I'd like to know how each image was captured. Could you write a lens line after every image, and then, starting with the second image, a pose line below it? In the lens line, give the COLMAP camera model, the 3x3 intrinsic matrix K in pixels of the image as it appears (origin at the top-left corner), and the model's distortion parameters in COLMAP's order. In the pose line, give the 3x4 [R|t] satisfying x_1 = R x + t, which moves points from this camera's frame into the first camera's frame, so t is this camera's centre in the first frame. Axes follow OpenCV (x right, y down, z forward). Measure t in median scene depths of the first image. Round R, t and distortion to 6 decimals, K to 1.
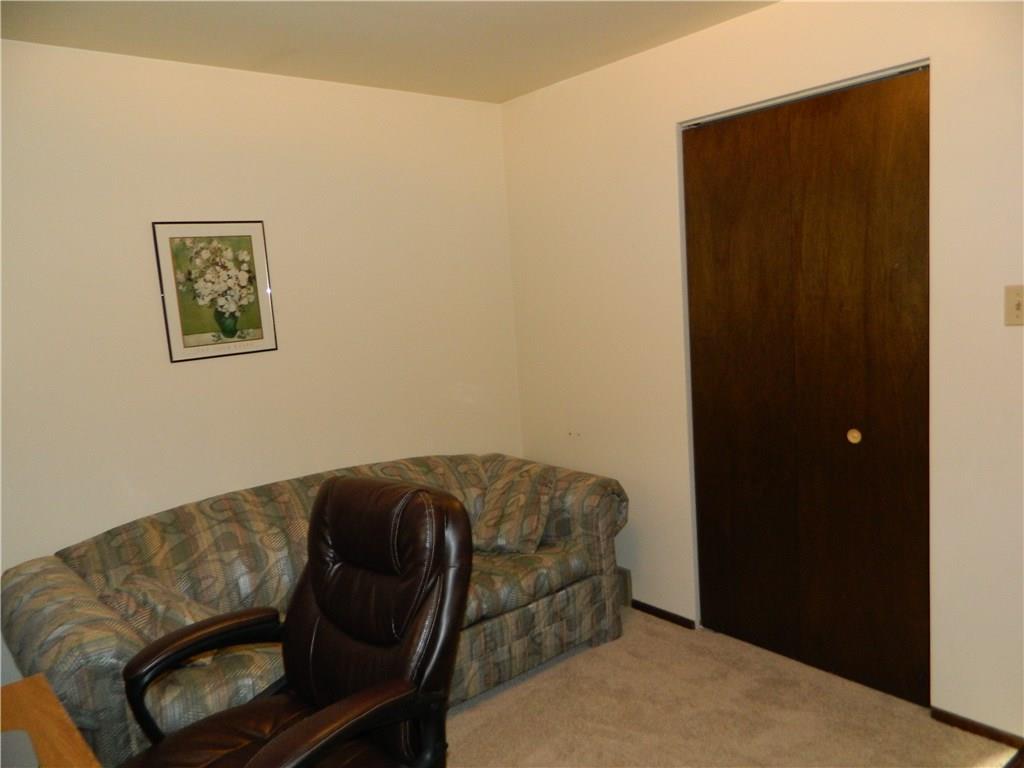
lens RADIAL K [[764.3, 0, 515.8], [0, 764.3, 380.0], [0, 0, 1]] dist [0.003506, 0.001496]
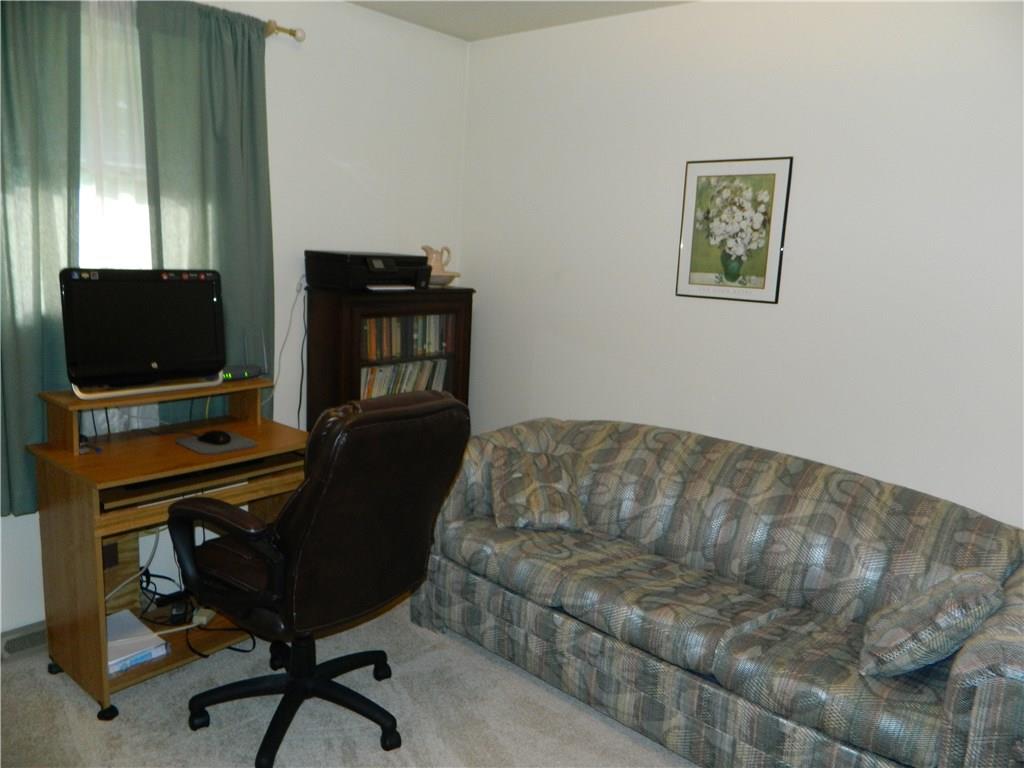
lens RADIAL K [[764.3, 0, 515.8], [0, 764.3, 380.0], [0, 0, 1]] dist [0.003506, 0.001496]
pose [[0.150545, 0.250189, -0.956421, 0.549715], [-0.184828, 0.957512, 0.221381, -0.101550], [0.971172, 0.143445, 0.190390, 0.579975]]
